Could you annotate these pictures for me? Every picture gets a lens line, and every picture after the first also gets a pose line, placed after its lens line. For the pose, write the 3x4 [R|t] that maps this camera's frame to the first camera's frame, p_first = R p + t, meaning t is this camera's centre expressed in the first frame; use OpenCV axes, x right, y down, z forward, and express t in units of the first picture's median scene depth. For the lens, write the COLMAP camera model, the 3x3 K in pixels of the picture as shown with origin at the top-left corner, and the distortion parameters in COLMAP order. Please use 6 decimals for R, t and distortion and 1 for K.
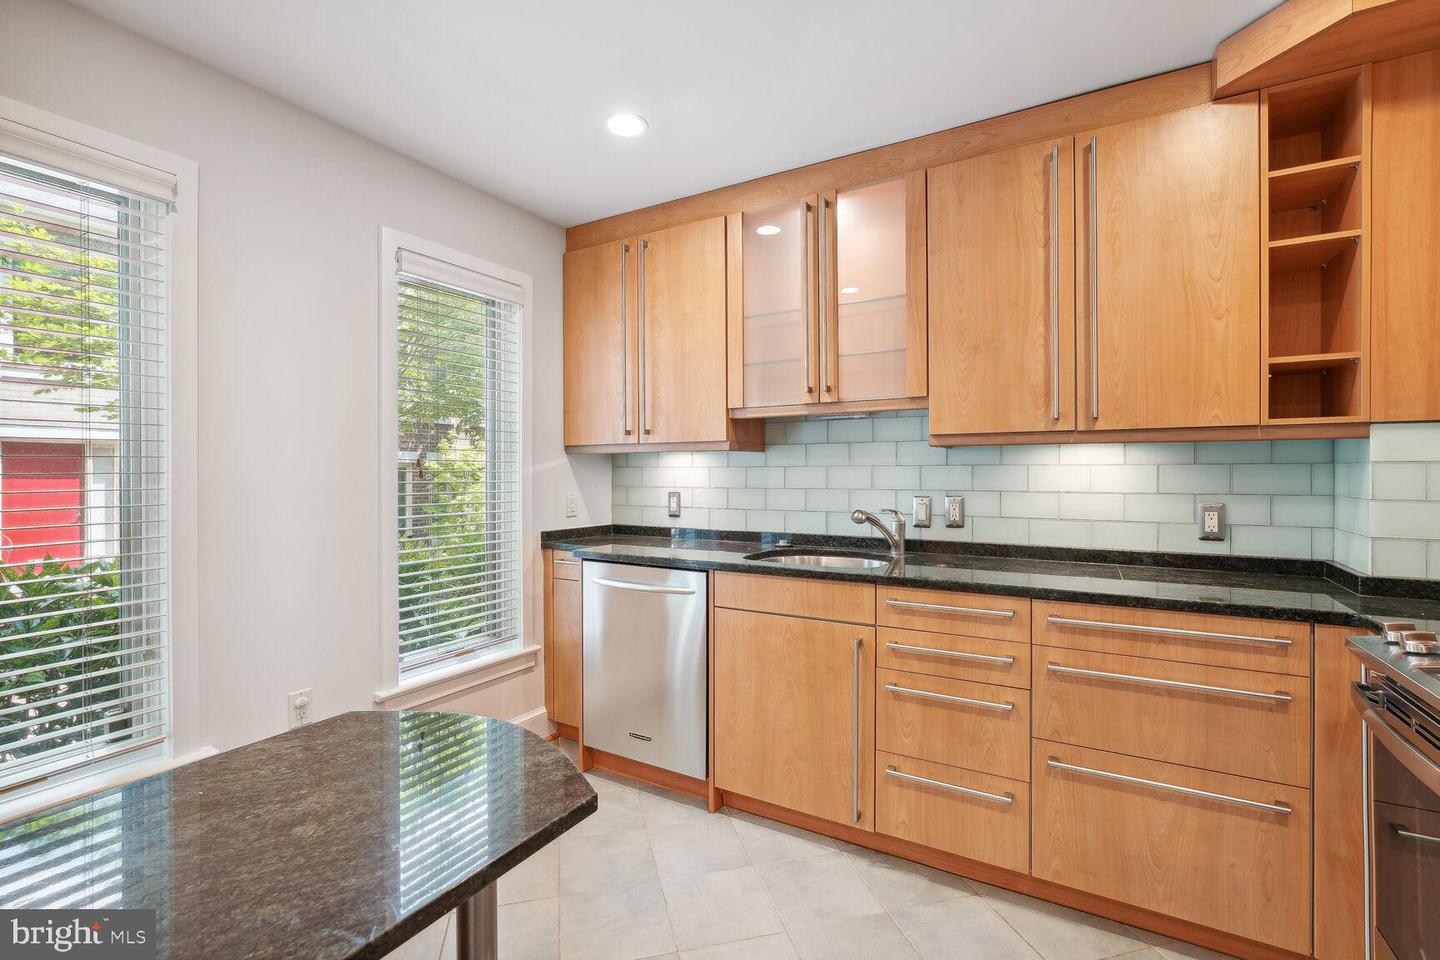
lens RADIAL K [[648.4, 0, 720.1], [0, 648.4, 476.3], [0, 0, 1]] dist [0.001791, 0.000953]
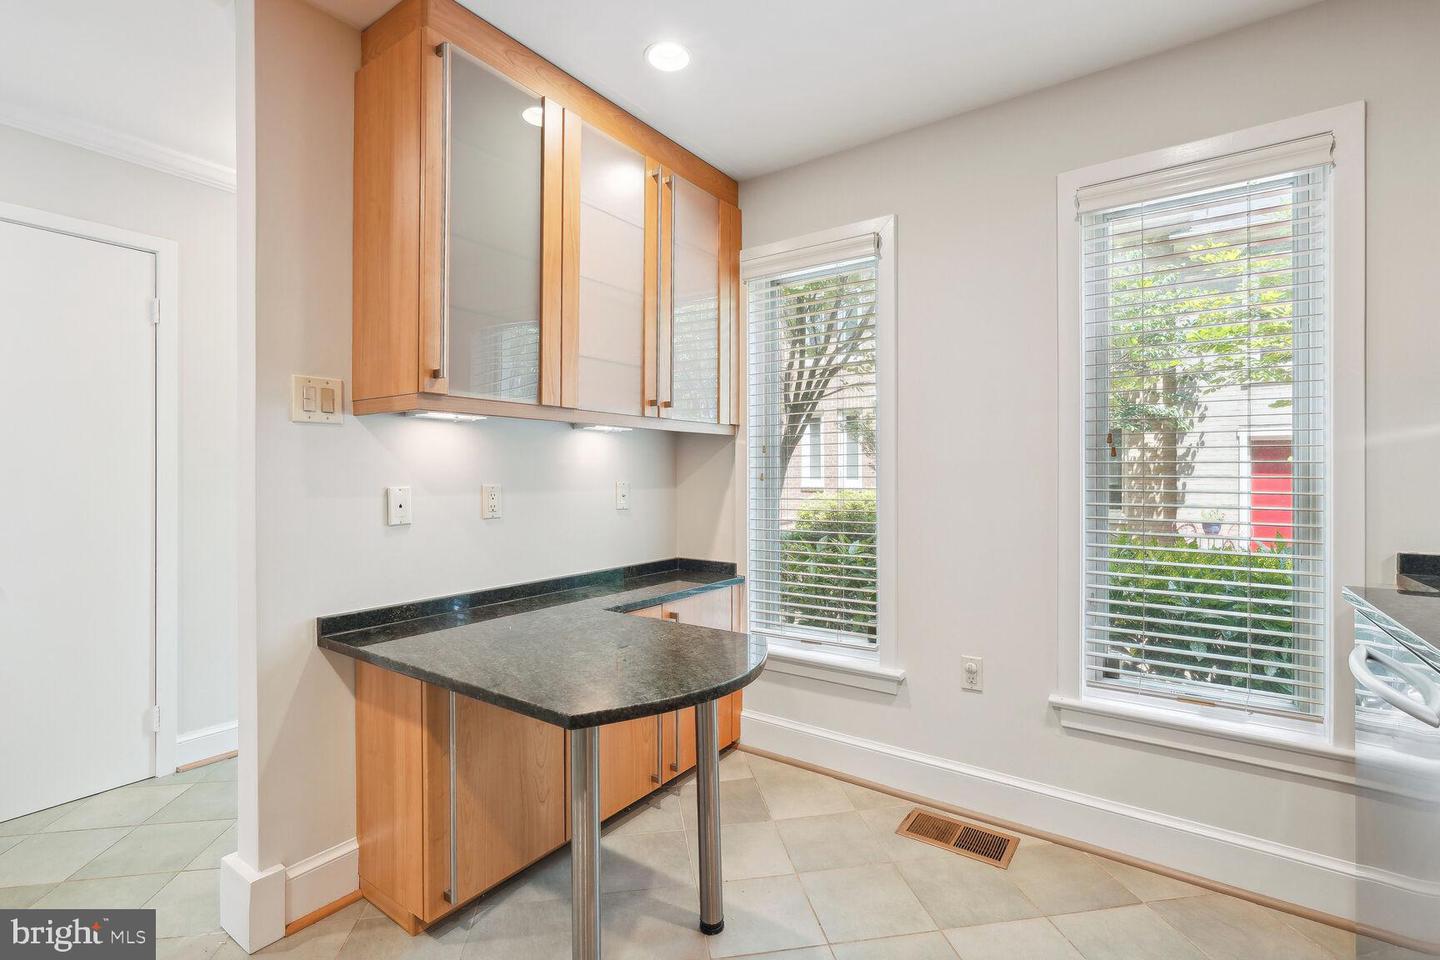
lens RADIAL K [[648.4, 0, 723.0], [0, 648.4, 471.5], [0, 0, 1]] dist [0.001791, 0.000953]
pose [[-0.074136, 0.016654, -0.997109, 0.342865], [-0.000259, 0.999860, 0.016719, 0.004623], [0.997248, 0.001498, -0.074121, 0.509686]]
